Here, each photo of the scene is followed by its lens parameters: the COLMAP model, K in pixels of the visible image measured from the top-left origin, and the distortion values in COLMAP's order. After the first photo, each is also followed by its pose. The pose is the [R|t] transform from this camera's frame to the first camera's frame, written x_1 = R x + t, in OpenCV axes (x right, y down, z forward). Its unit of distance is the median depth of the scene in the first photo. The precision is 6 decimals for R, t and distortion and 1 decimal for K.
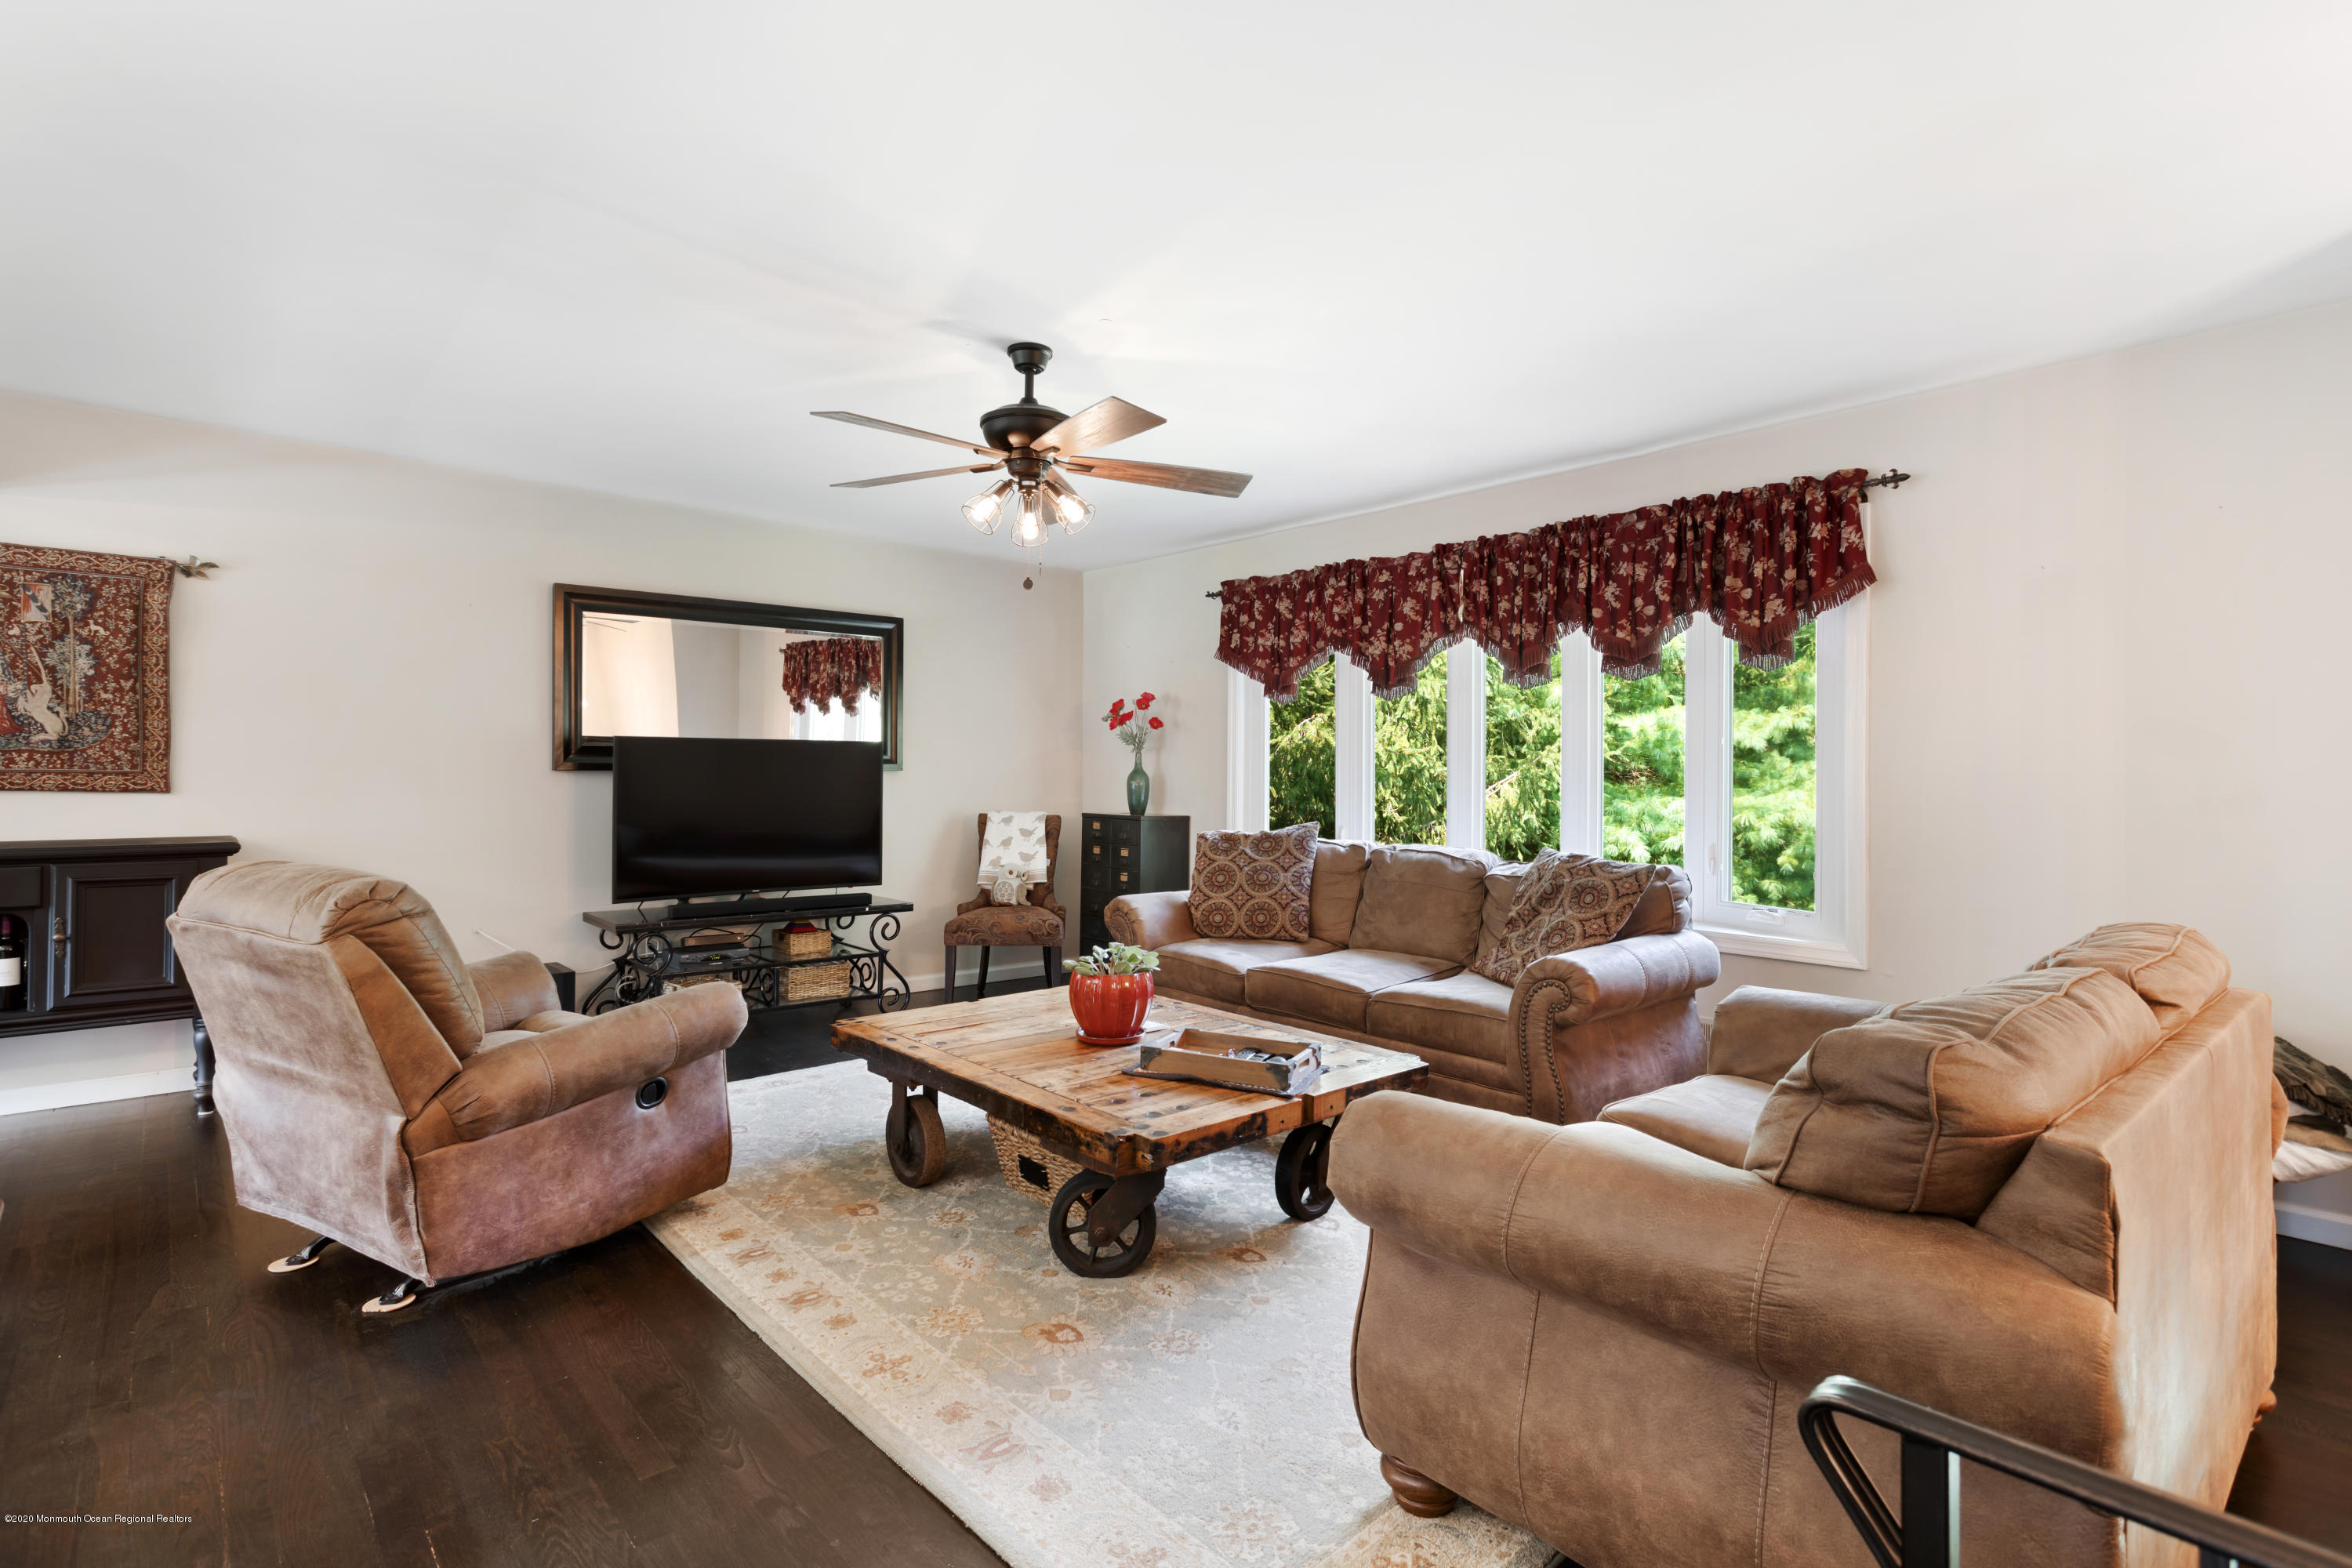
lens RADIAL K [[1136.3, 0, 1193.3], [0, 1136.3, 774.7], [0, 0, 1]] dist [0.006087, 0.000613]
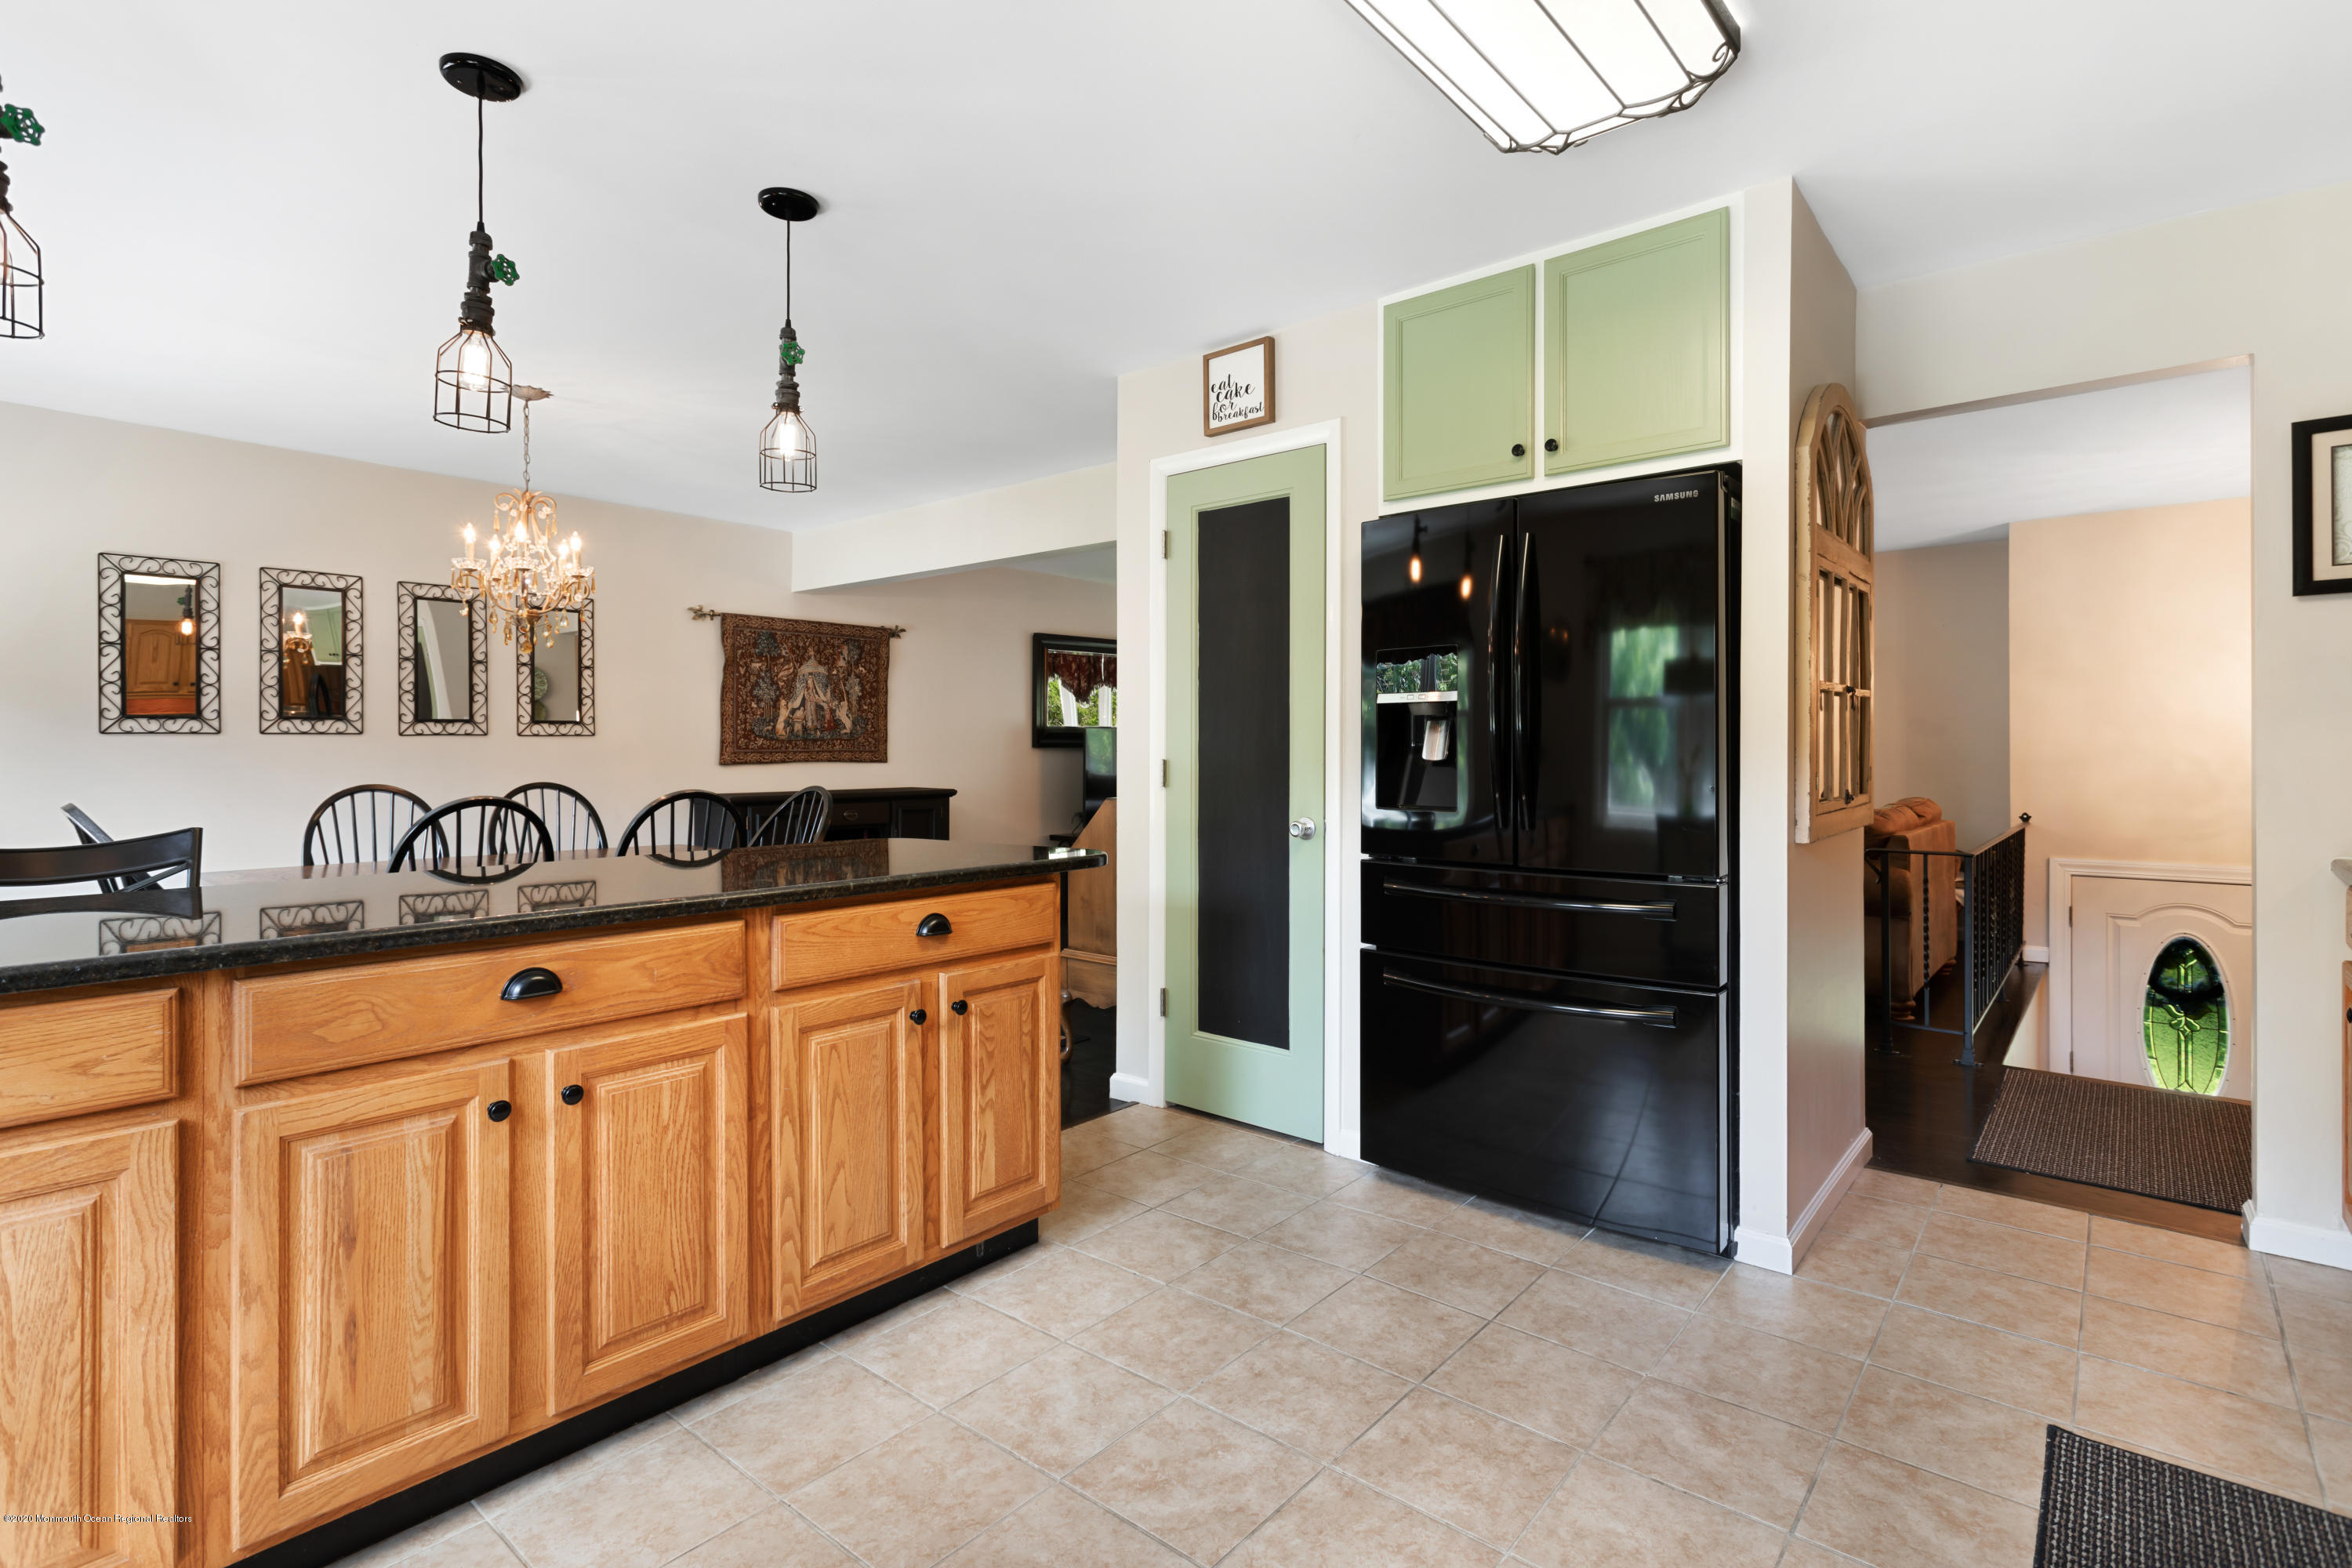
lens RADIAL K [[1136.3, 0, 1223.6], [0, 1136.3, 749.4], [0, 0, 1]] dist [0.006087, 0.000613]
pose [[0.989729, -0.009944, 0.142608, -0.600722], [0.009814, 0.999951, 0.001617, -0.001716], [-0.142617, -0.000201, 0.989778, -0.736132]]
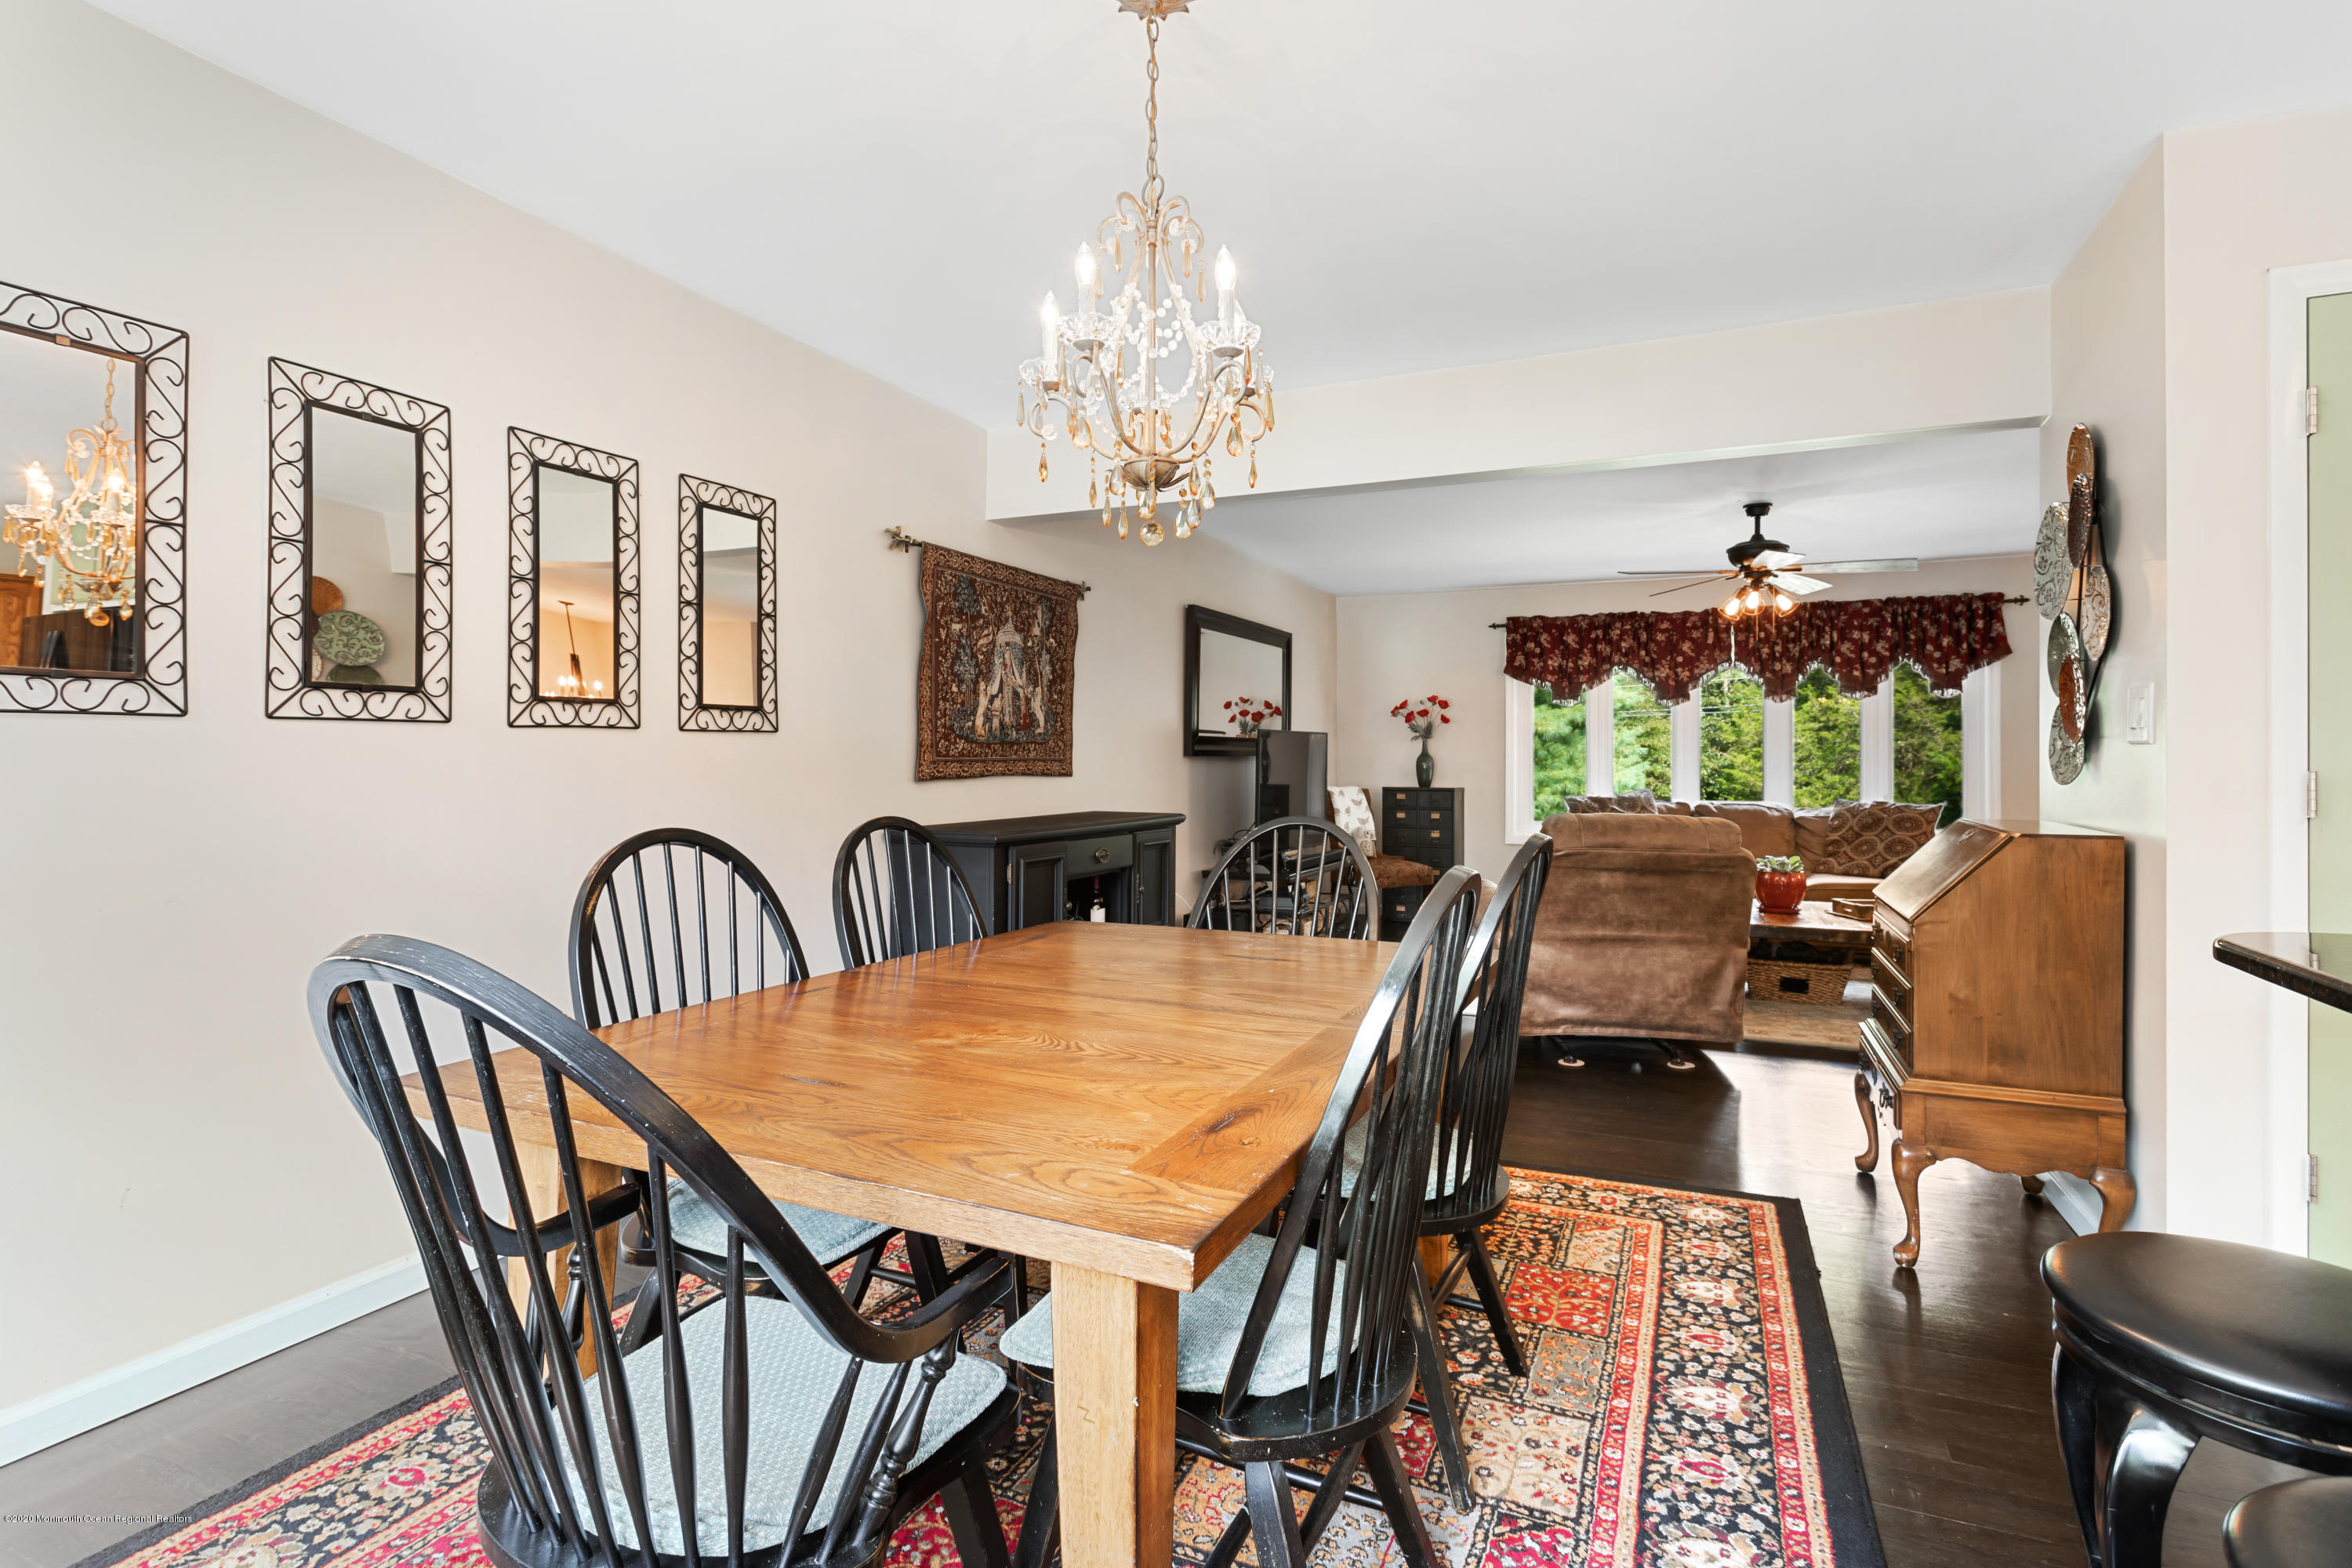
lens RADIAL K [[1136.3, 0, 1219.6], [0, 1136.3, 772.0], [0, 0, 1]] dist [0.006087, 0.000613]
pose [[0.910879, -0.010281, 0.412545, -1.180785], [0.004407, 0.999875, 0.015187, -0.005785], [-0.412650, -0.012015, 0.910810, -0.158670]]
